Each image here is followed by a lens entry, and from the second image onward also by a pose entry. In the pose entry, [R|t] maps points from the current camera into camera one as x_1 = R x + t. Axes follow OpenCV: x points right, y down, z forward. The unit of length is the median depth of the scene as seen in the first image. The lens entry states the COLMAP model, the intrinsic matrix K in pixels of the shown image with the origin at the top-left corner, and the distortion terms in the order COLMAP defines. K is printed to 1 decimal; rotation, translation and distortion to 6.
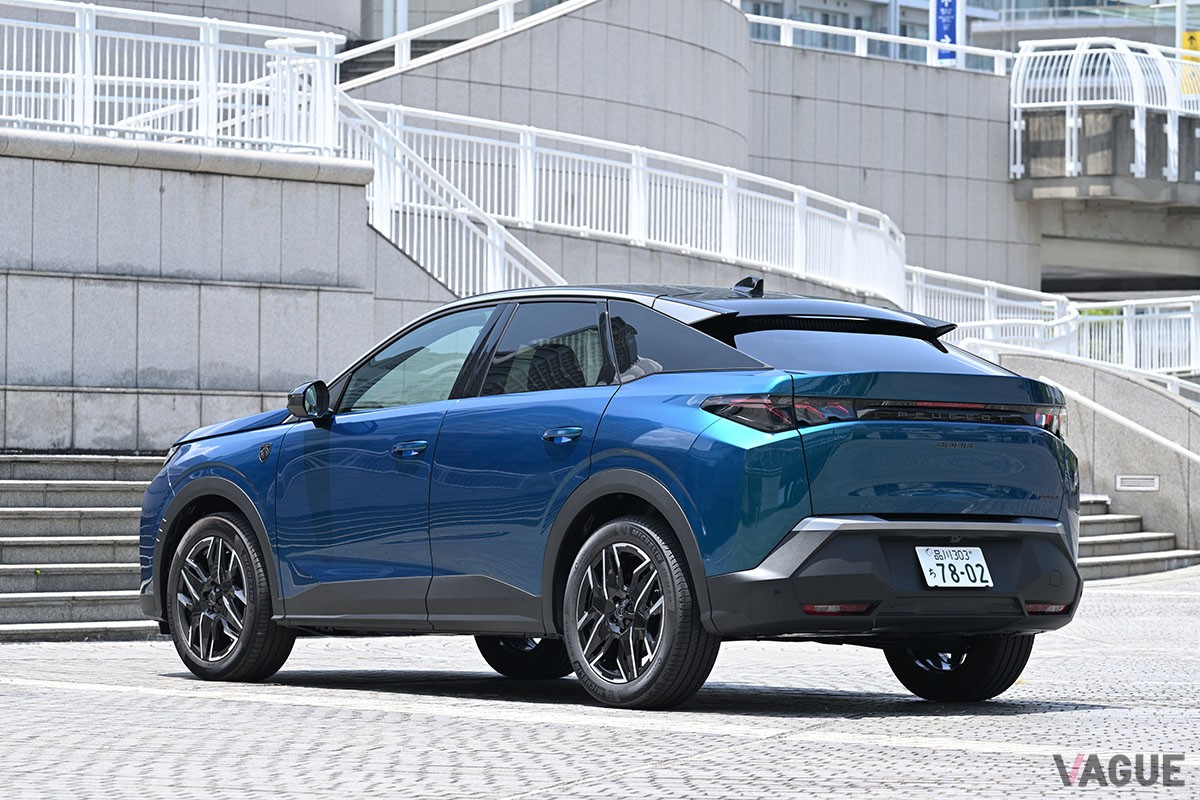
lens RADIAL K [[4663.1, 0, 600.0], [0, 4663.1, 400.0], [0, 0, 1]] dist [-0.084698, 0.088535]
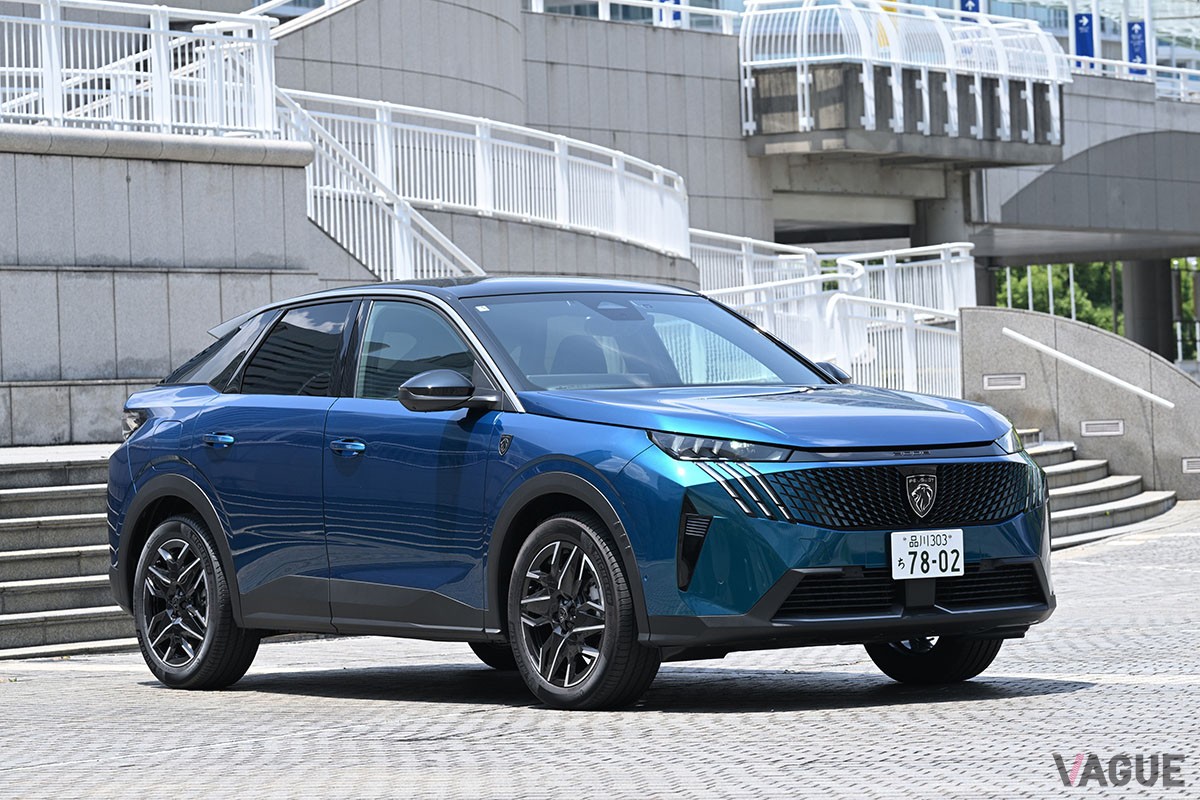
lens RADIAL K [[4663.1, 0, 600.0], [0, 4663.1, 400.0], [0, 0, 1]] dist [-0.084698, 0.088535]
pose [[0.988095, -0.044912, 0.147140, -0.136415], [0.043571, 0.998974, 0.012331, -0.005532], [-0.147543, -0.005774, 0.989039, -0.001210]]
